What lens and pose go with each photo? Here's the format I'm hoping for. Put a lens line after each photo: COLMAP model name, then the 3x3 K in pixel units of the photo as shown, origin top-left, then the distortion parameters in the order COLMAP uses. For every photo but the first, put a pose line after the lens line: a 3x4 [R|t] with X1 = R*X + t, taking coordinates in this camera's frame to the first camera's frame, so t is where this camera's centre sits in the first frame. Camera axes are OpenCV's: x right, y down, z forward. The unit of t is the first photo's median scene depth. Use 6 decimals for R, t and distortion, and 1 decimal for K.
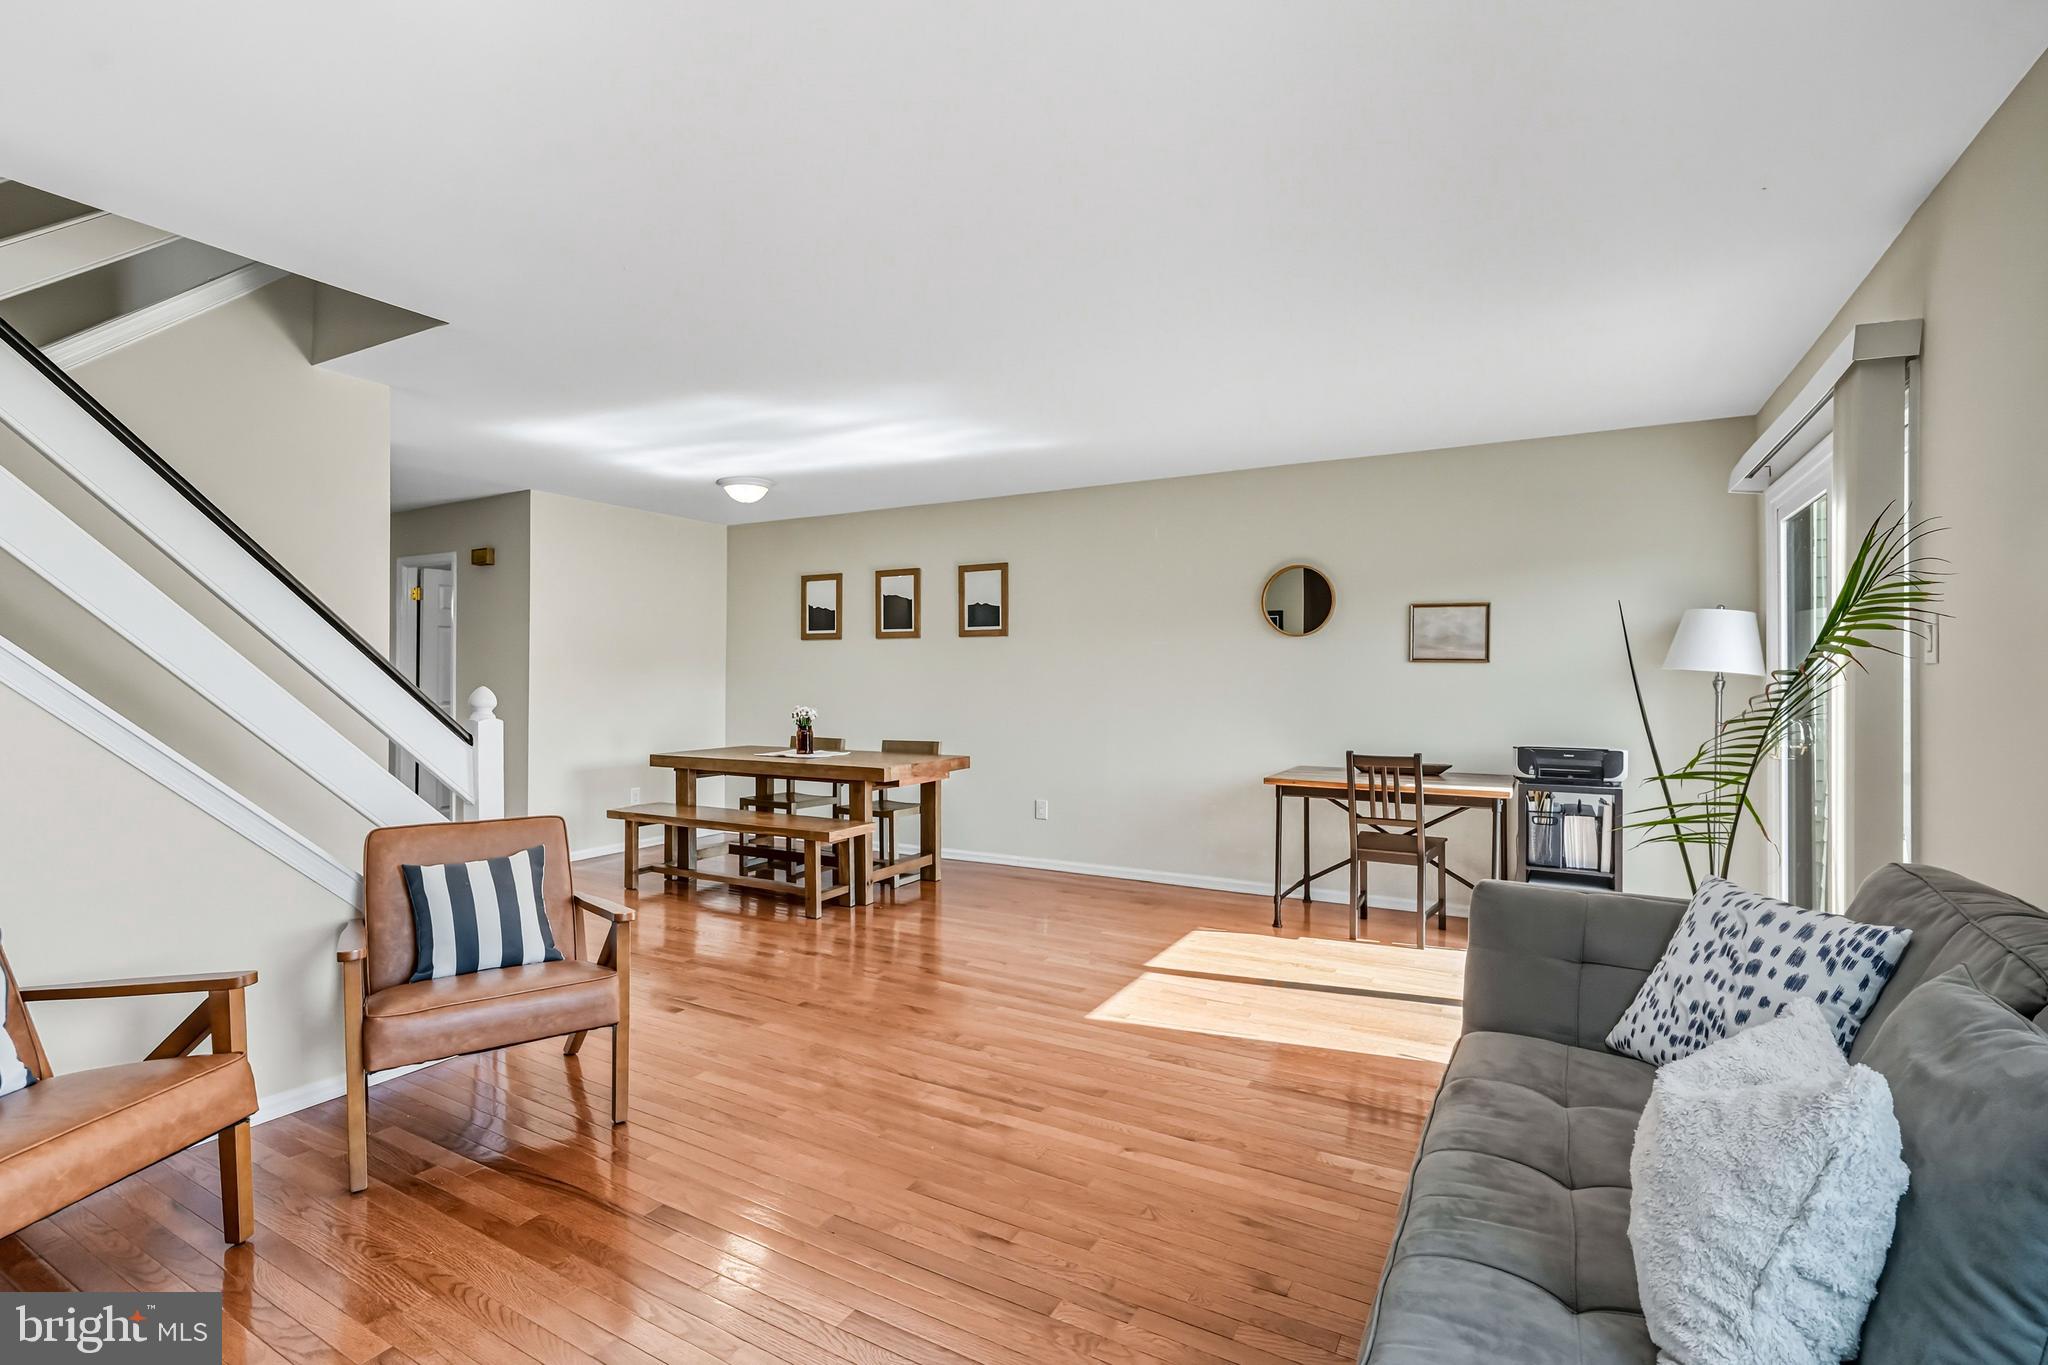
lens RADIAL K [[937.1, 0, 1019.5], [0, 937.1, 680.1], [0, 0, 1]] dist [0.003447, -0.000146]
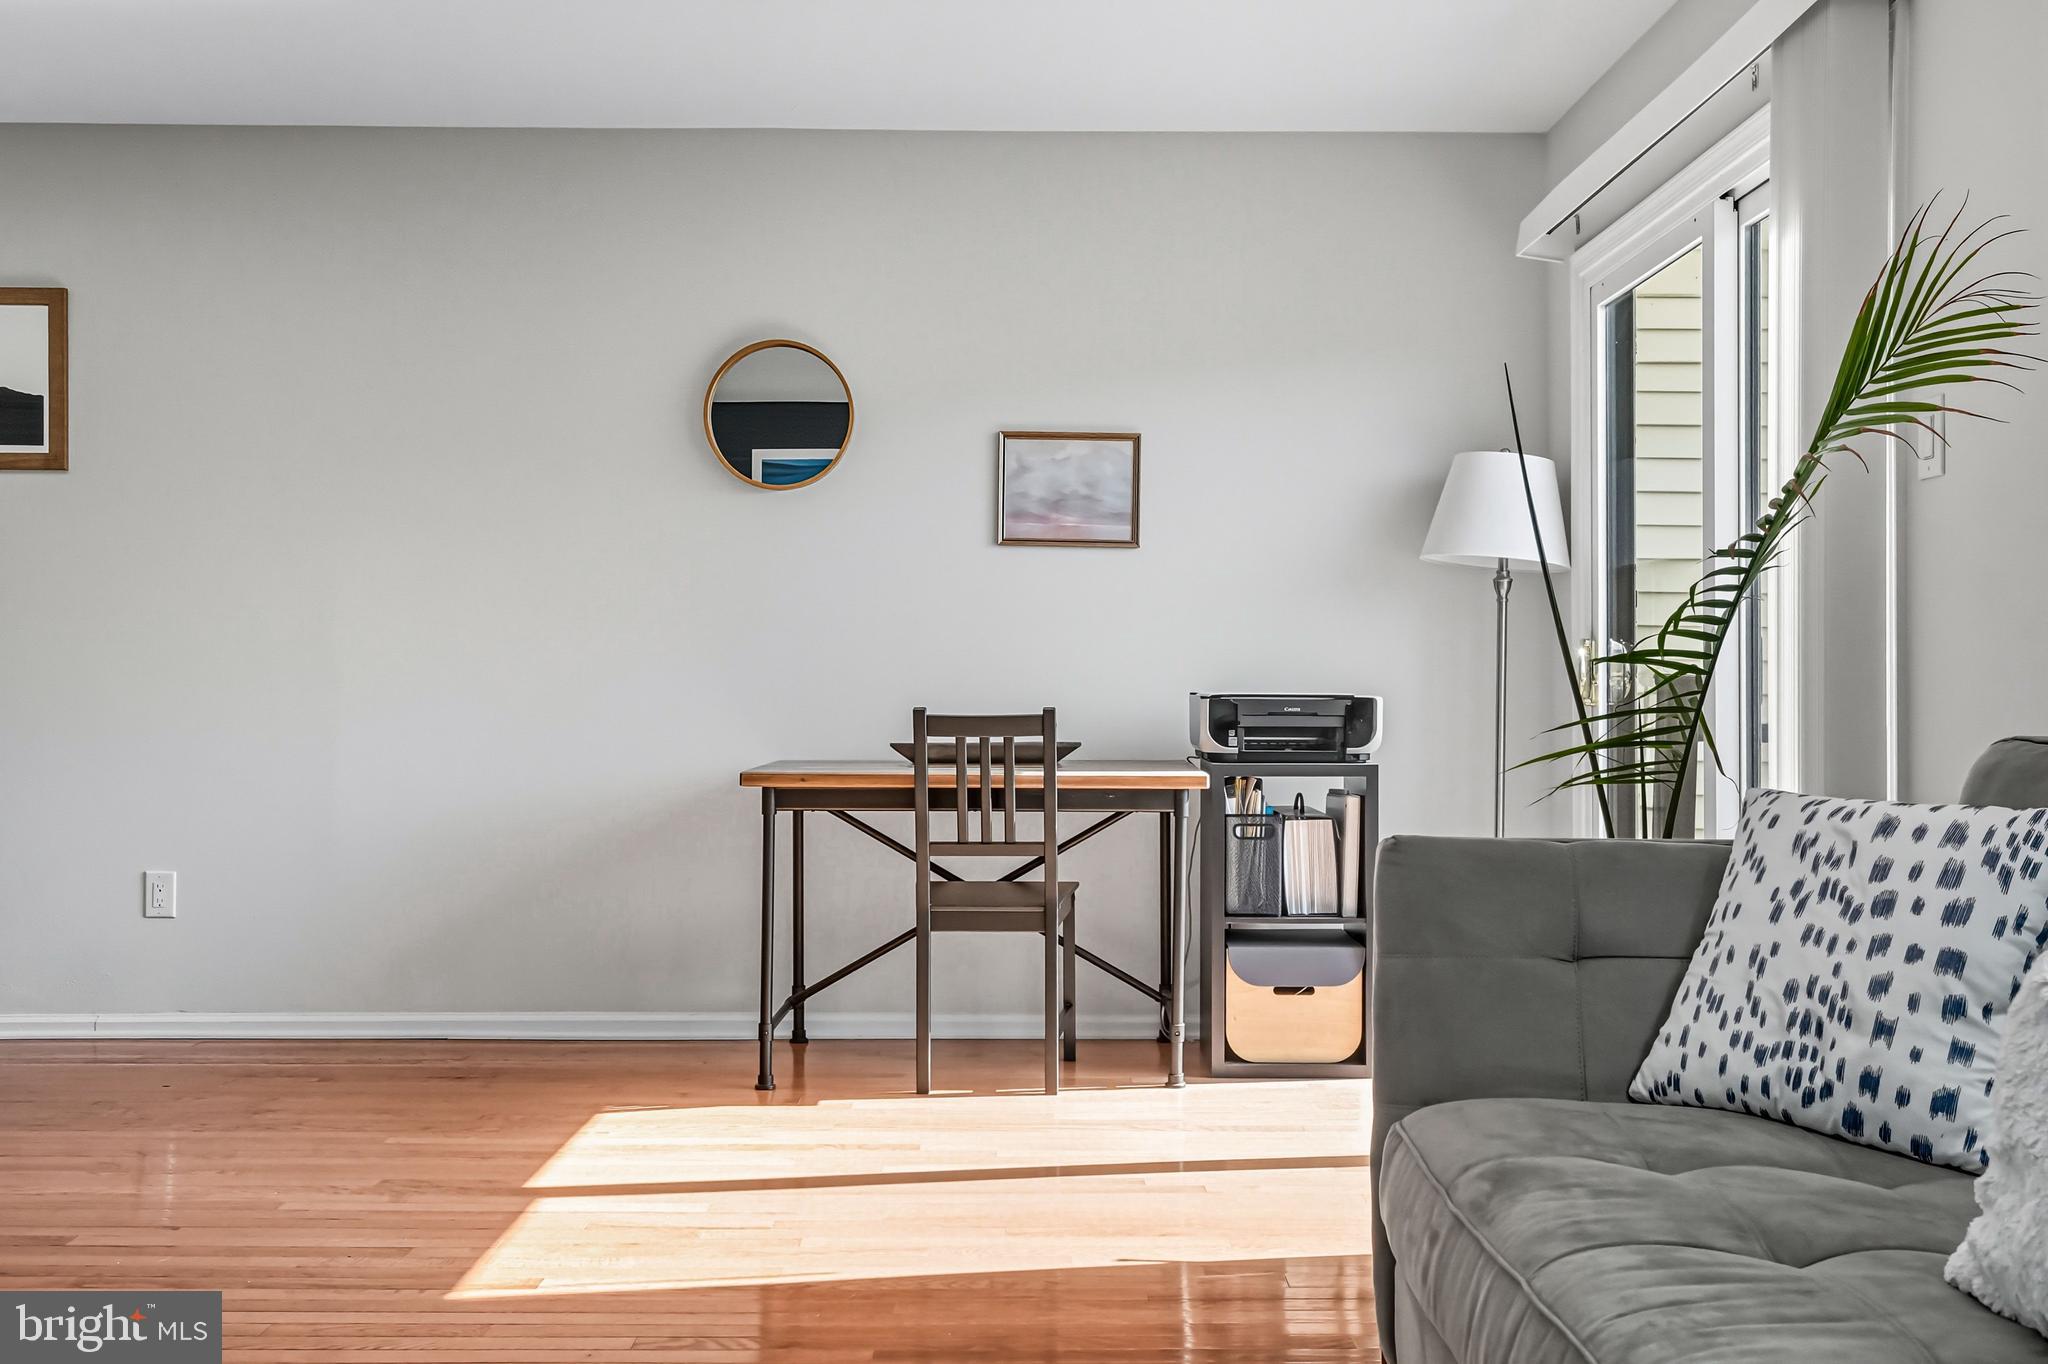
lens RADIAL K [[2000.8, 0, 1020.3], [0, 2000.8, 672.5], [0, 0, 1]] dist [0.010235, 0.000000]
pose [[0.866053, 0.007118, 0.499901, -0.128214], [-0.002546, 0.999948, -0.009827, 0.068860], [-0.499945, 0.007238, 0.866027, 0.070181]]
